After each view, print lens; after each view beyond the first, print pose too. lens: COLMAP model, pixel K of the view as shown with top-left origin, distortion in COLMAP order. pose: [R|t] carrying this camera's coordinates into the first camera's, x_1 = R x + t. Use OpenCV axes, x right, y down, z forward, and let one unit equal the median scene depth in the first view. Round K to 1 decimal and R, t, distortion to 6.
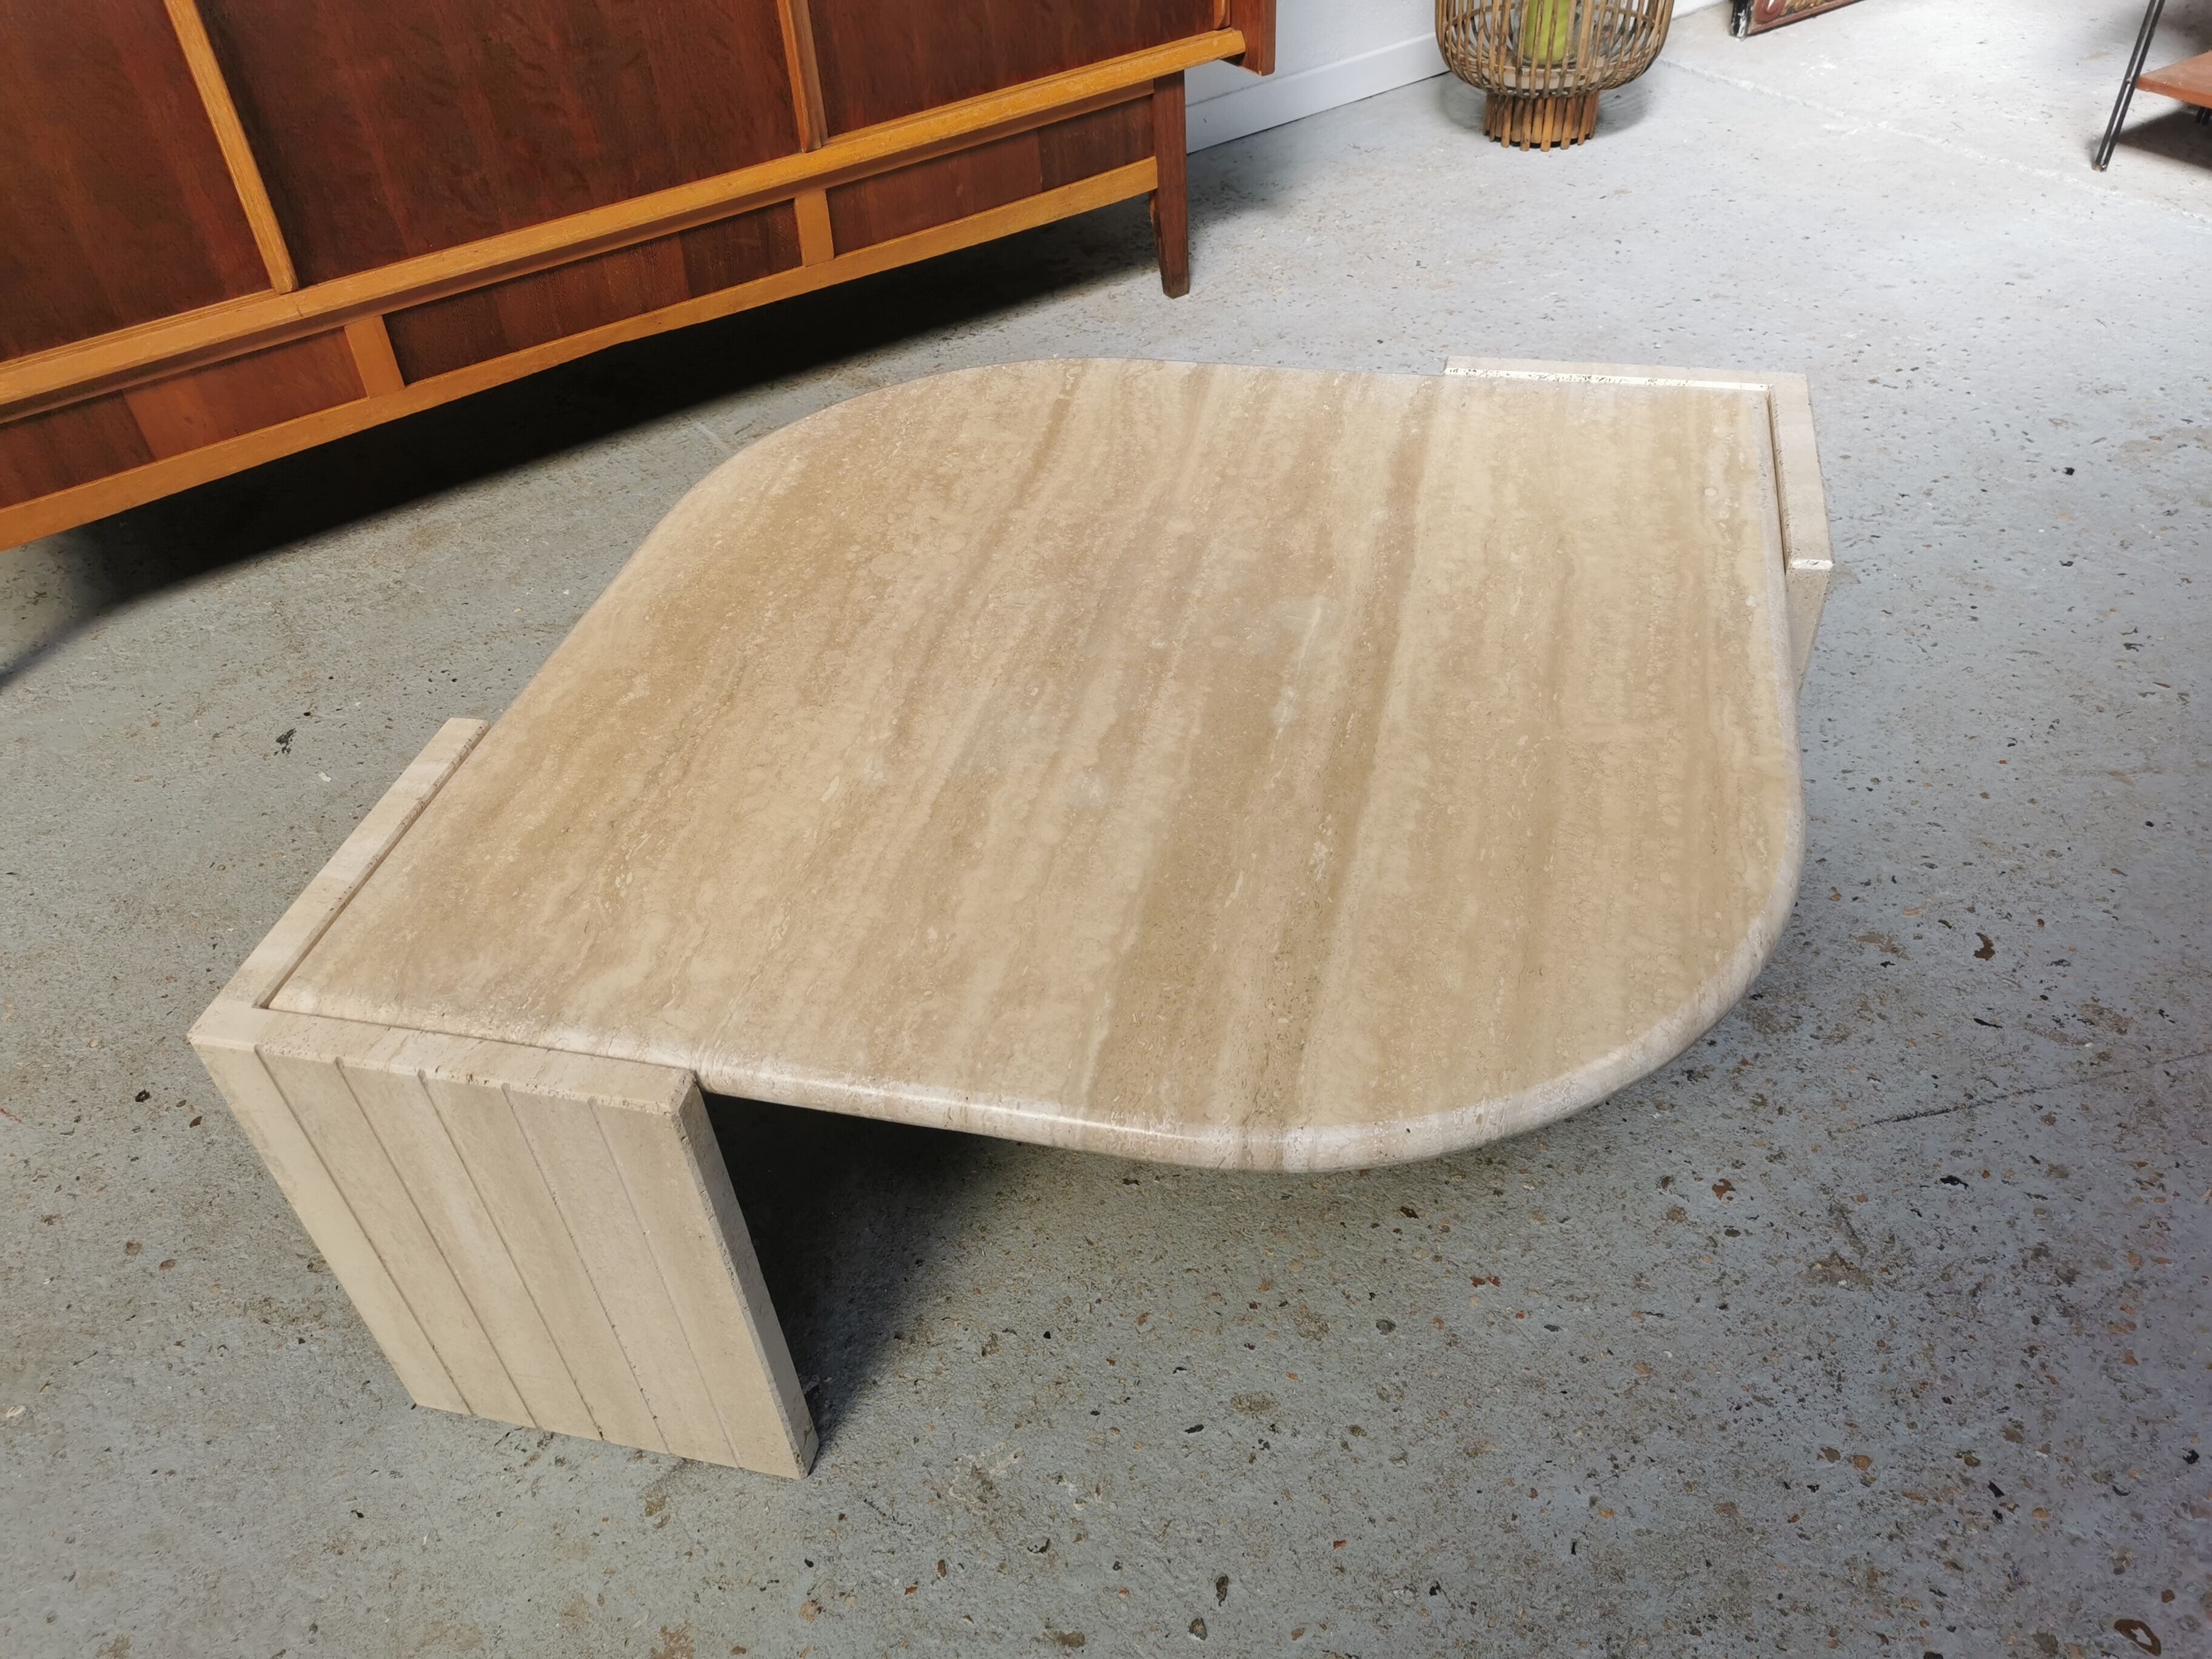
lens RADIAL K [[1704.7, 0, 1110.8], [0, 1704.7, 836.0], [0, 0, 1]] dist [0.061433, -0.062465]
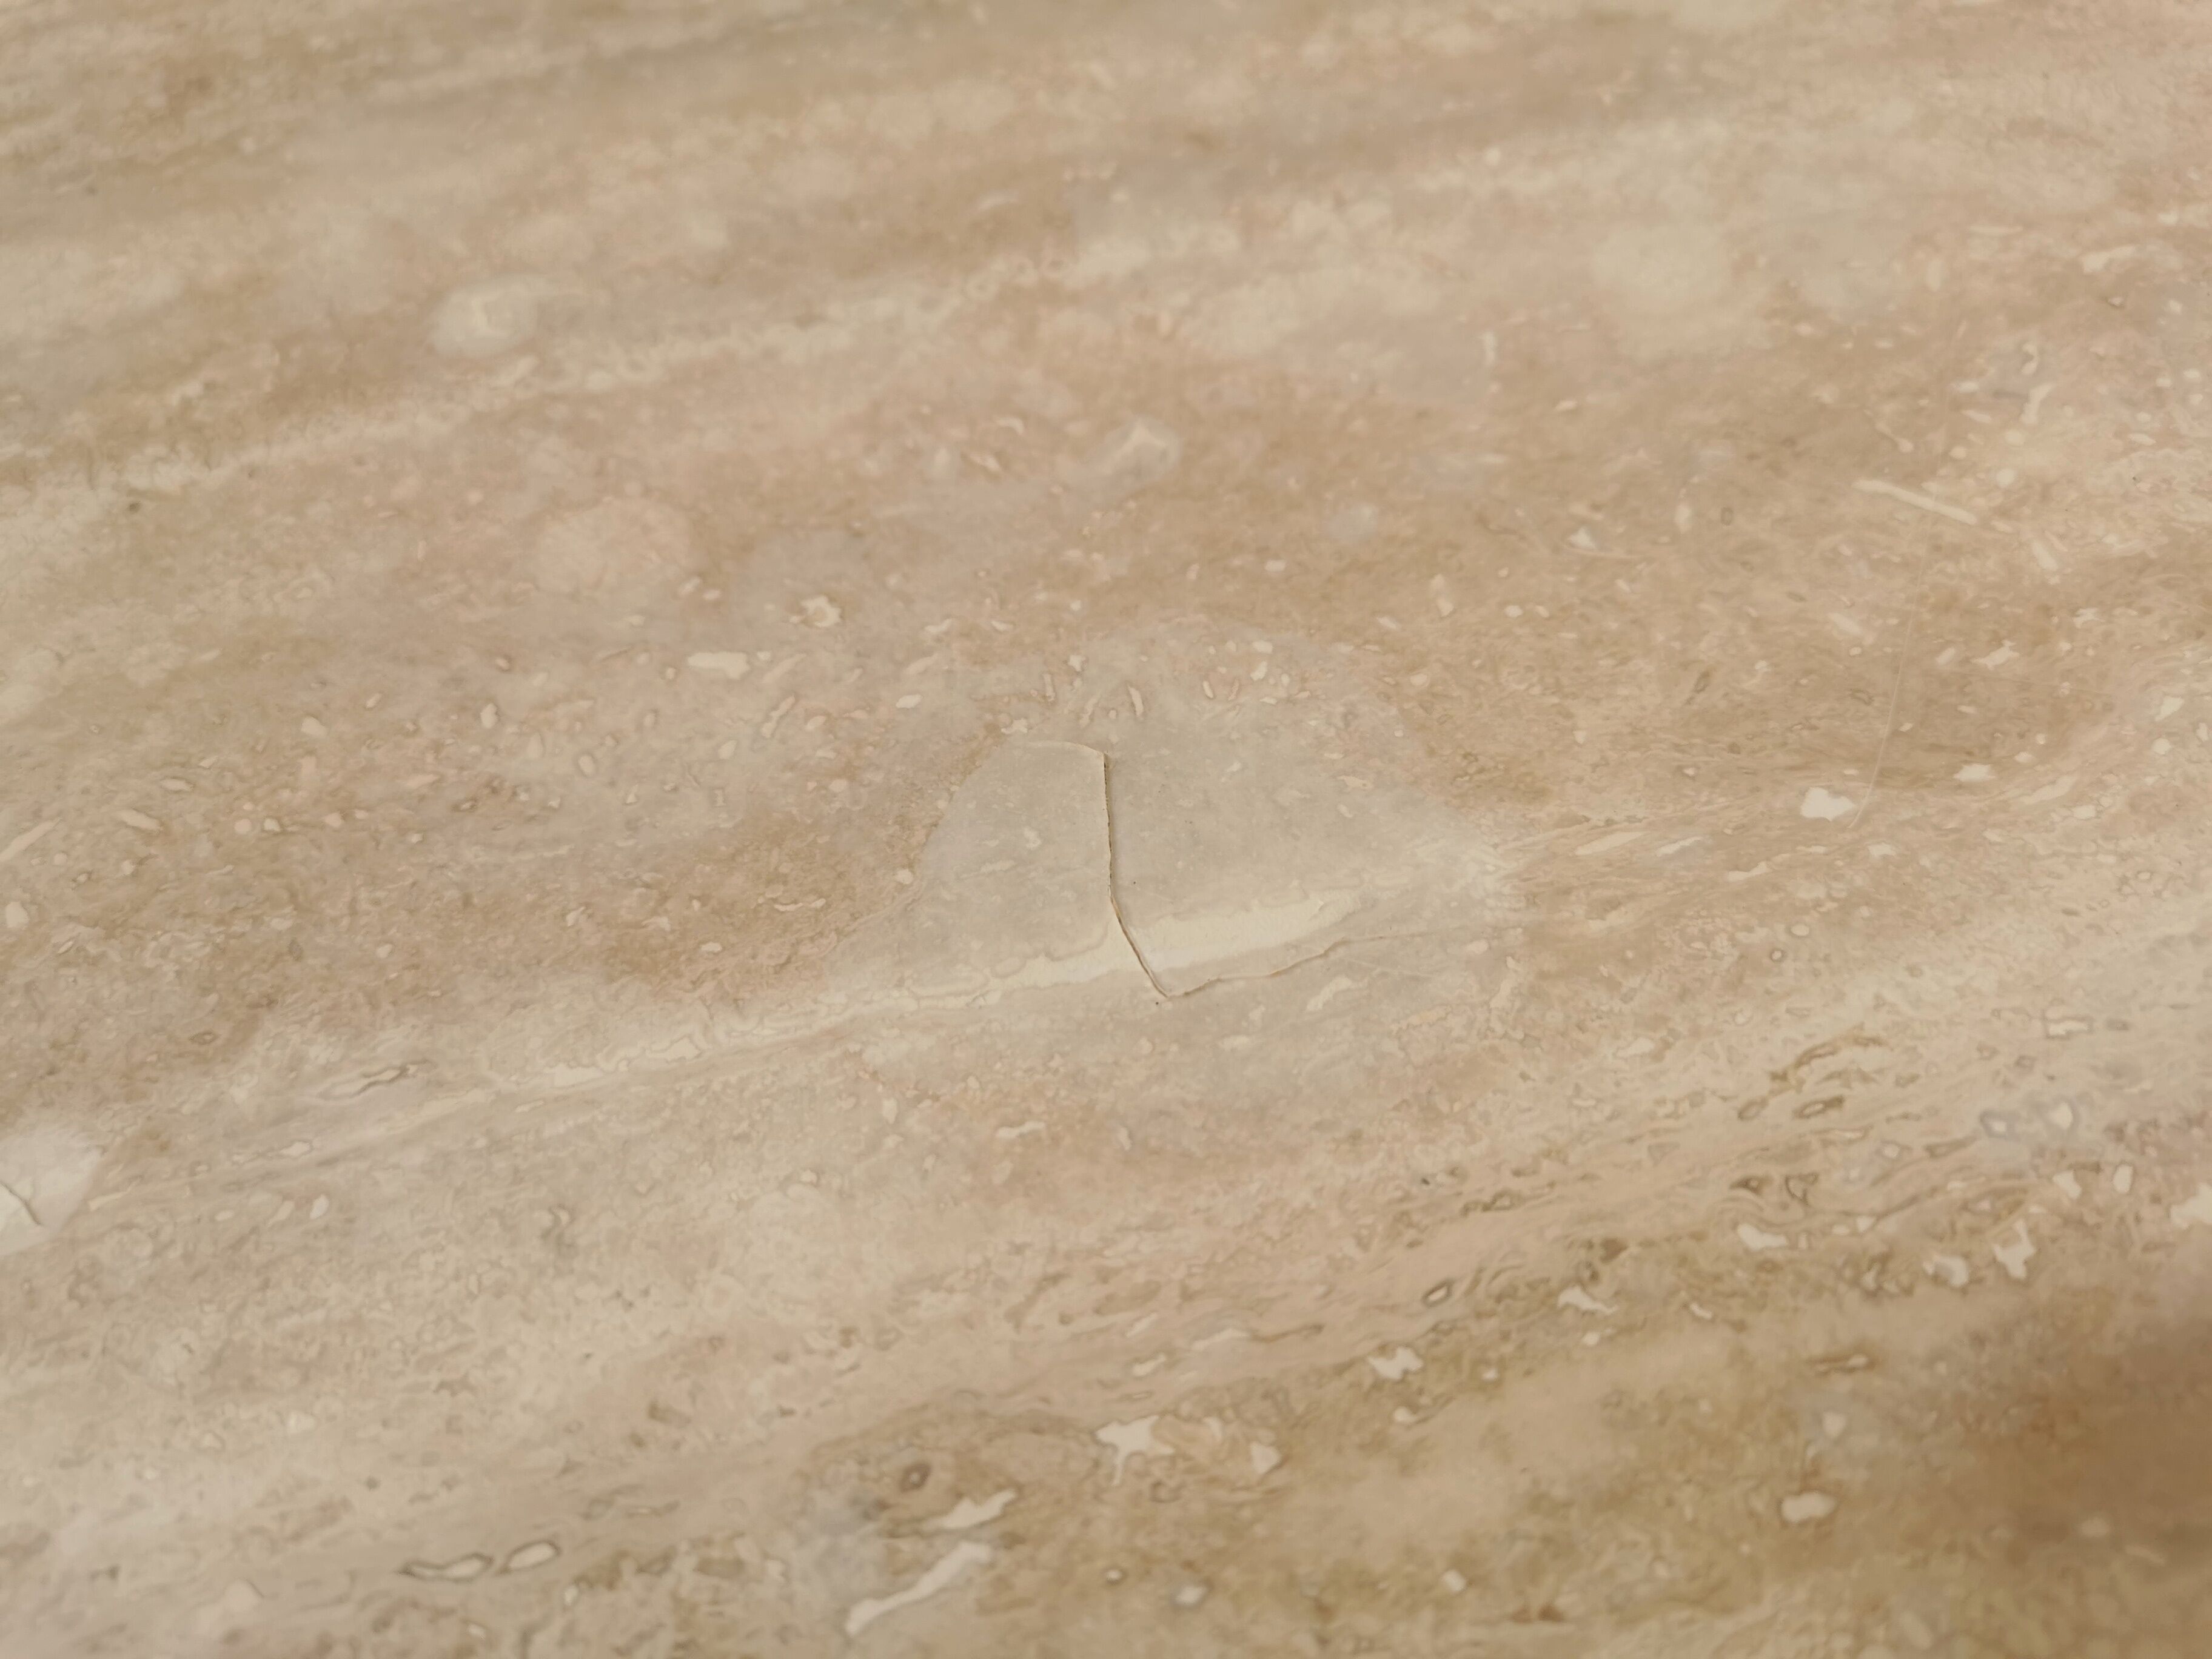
lens RADIAL K [[1810.6, 0, 1104.0], [0, 1810.6, 827.0], [0, 0, 1]] dist [0.006581, -0.057554]
pose [[0.478203, 0.698757, -0.532034, 0.168680], [-0.550713, 0.710470, 0.438118, -0.175694], [0.684133, 0.083489, 0.724563, 0.883402]]
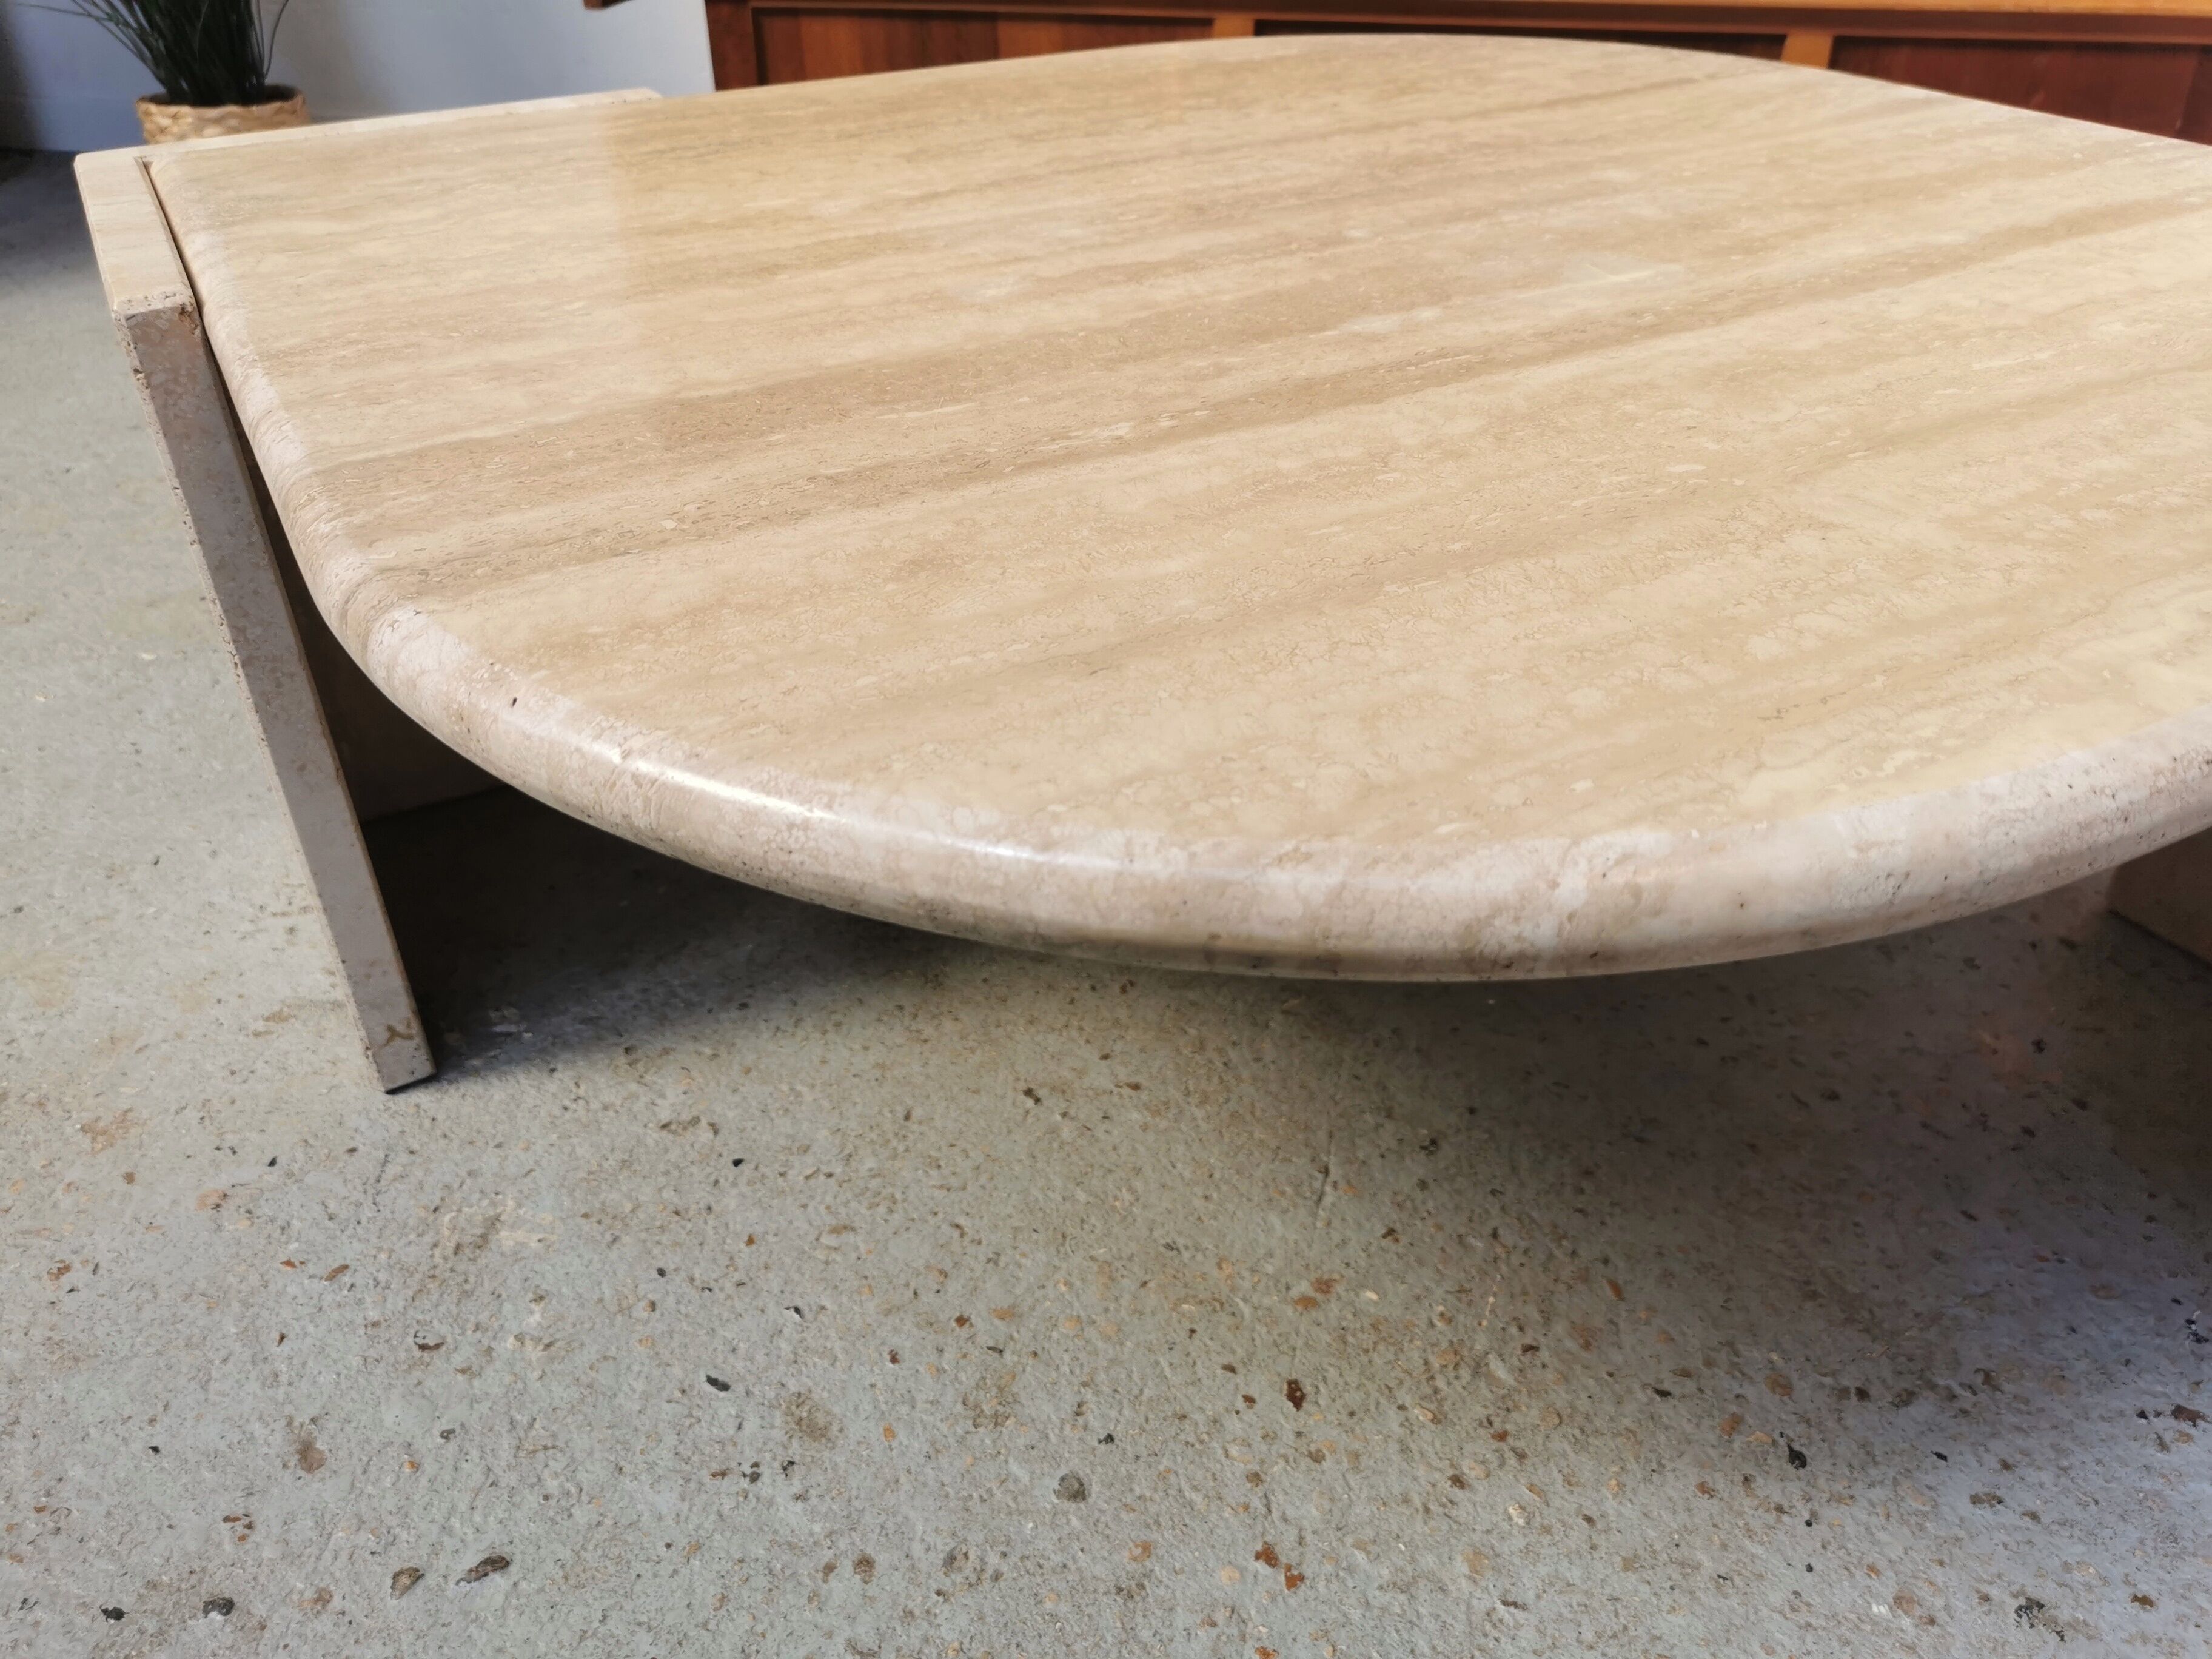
lens RADIAL K [[1725.1, 0, 1107.4], [0, 1725.1, 832.5], [0, 0, 1]] dist [0.052672, -0.068862]
pose [[0.671852, 0.447023, -0.590581, 0.395403], [-0.508939, 0.857919, 0.070402, 0.062550], [0.538142, 0.253269, 0.803902, 0.505663]]
